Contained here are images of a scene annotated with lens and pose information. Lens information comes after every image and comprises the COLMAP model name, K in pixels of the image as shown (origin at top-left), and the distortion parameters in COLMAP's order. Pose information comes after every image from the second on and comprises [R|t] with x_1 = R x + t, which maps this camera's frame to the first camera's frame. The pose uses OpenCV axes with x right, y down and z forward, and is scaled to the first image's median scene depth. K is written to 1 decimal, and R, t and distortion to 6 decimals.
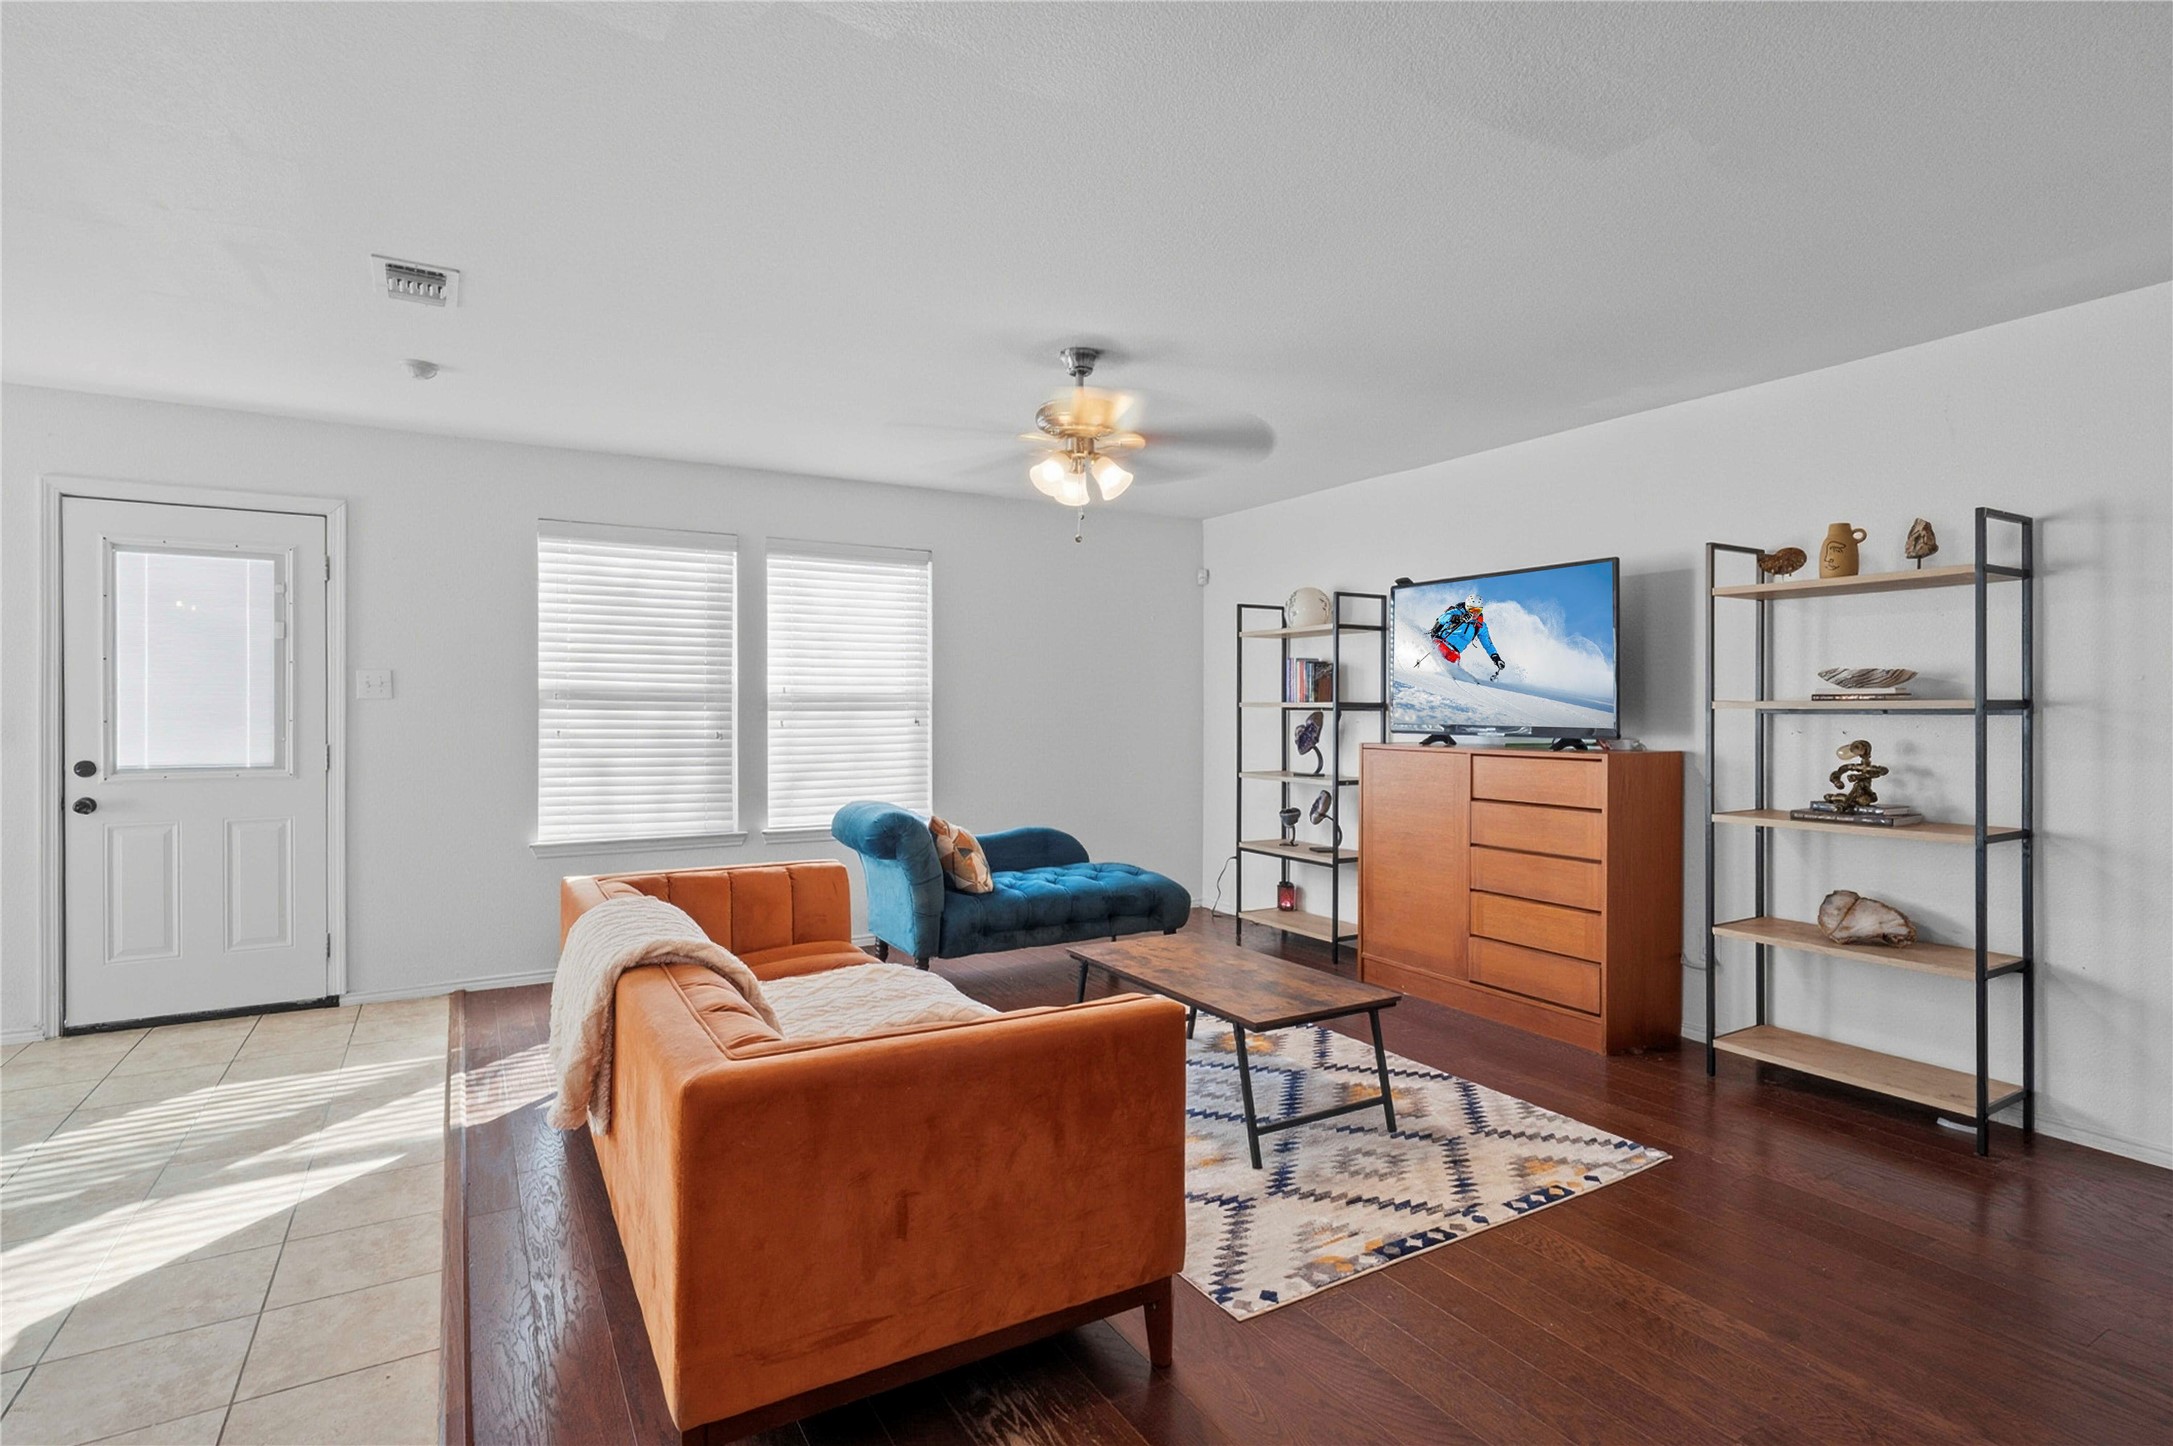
lens RADIAL K [[1060.9, 0, 1088.8], [0, 1060.9, 713.5], [0, 0, 1]] dist [0.001038, 0.001288]
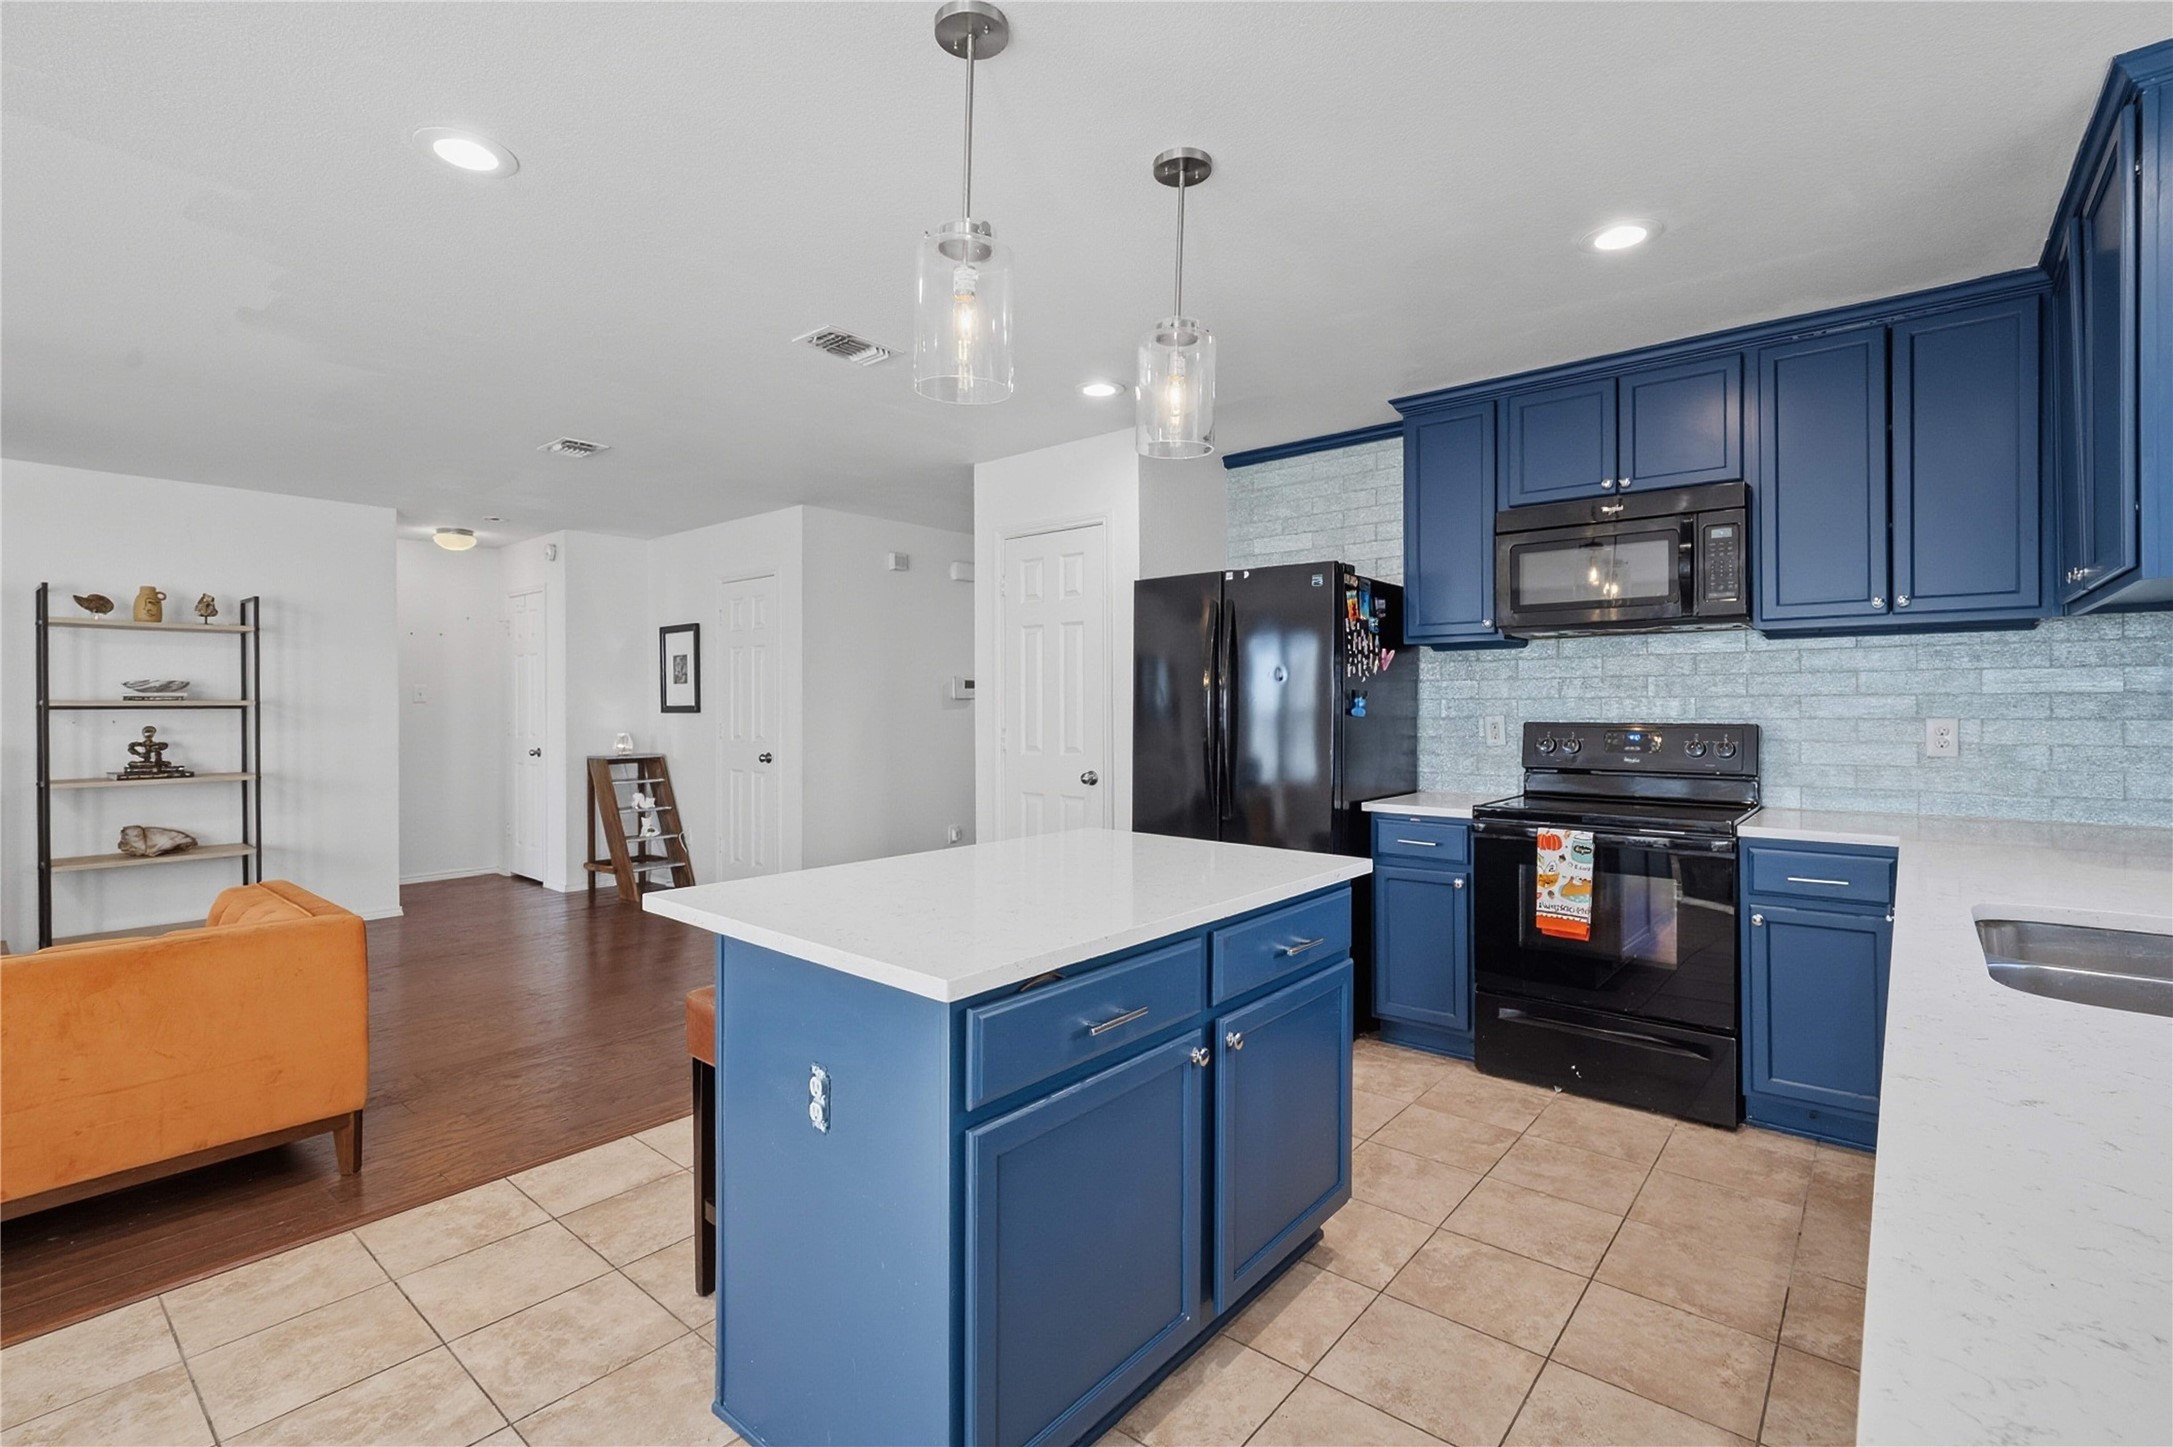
lens RADIAL K [[983.7, 0, 1090.4], [0, 983.7, 706.9], [0, 0, 1]] dist [-0.007672, 0.001673]
pose [[-0.332017, -0.002802, 0.943269, -0.917382], [0.006393, 0.999966, 0.005221, -0.001161], [-0.943252, 0.007764, -0.331988, 0.146810]]
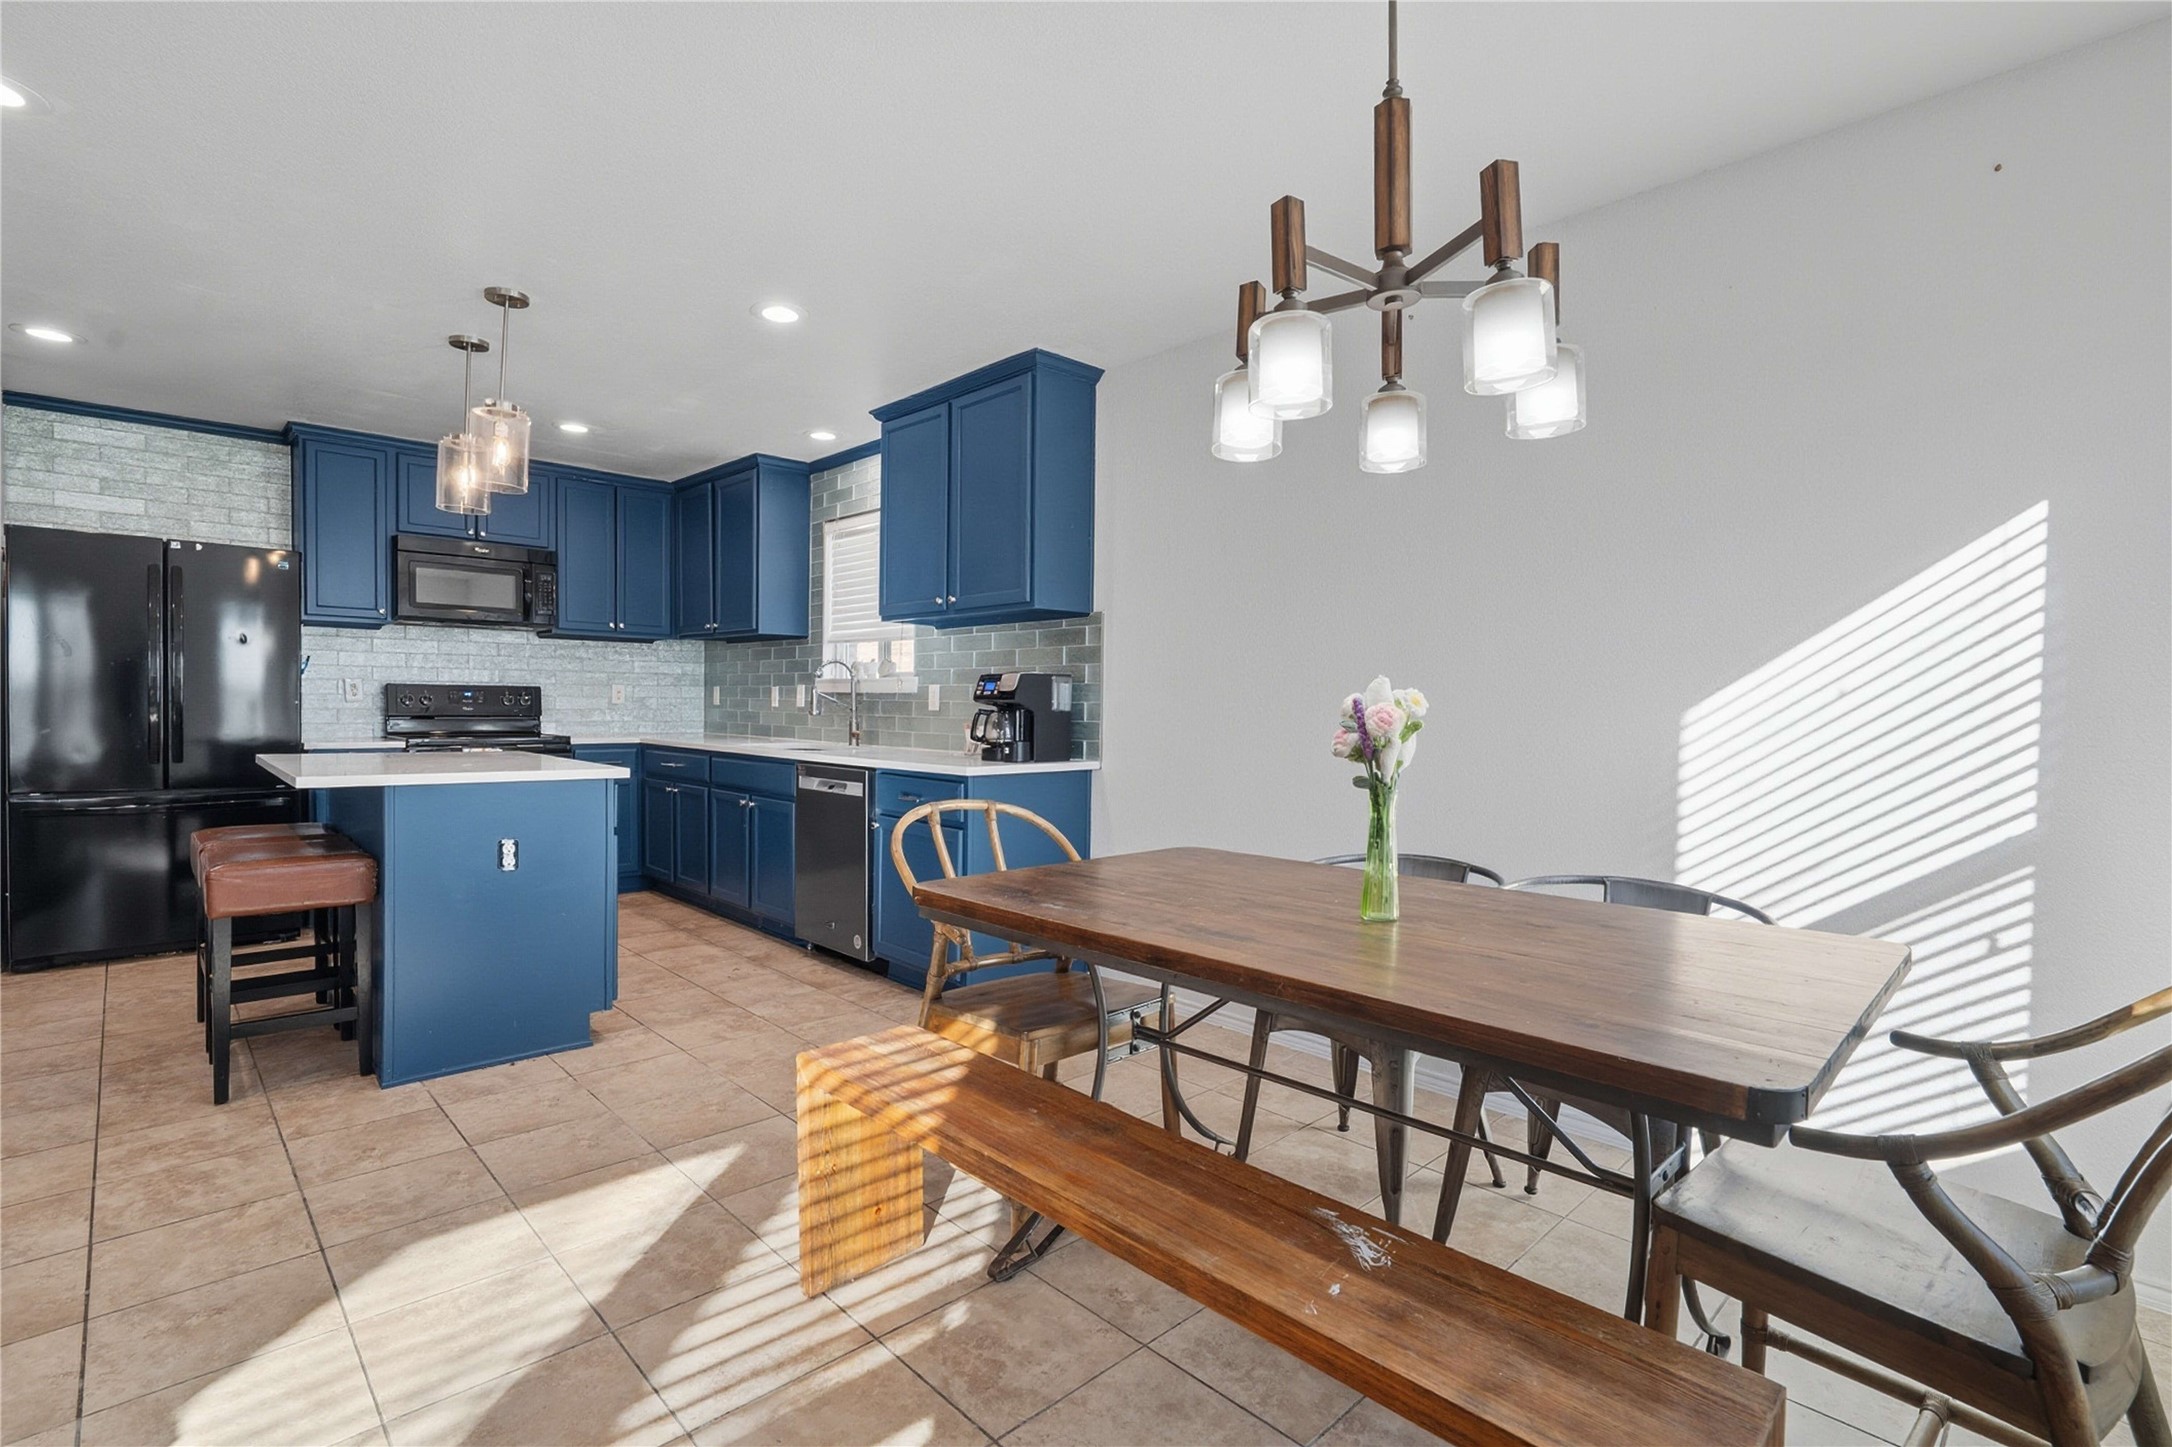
lens RADIAL K [[983.3, 0, 1098.3], [0, 983.3, 722.9], [0, 0, 1]] dist [-0.007672, 0.001673]
pose [[-0.970126, -0.012162, -0.242295, -0.779314], [-0.018596, 0.999532, 0.024288, 0.024387], [0.241887, 0.028069, -0.969898, 0.936427]]
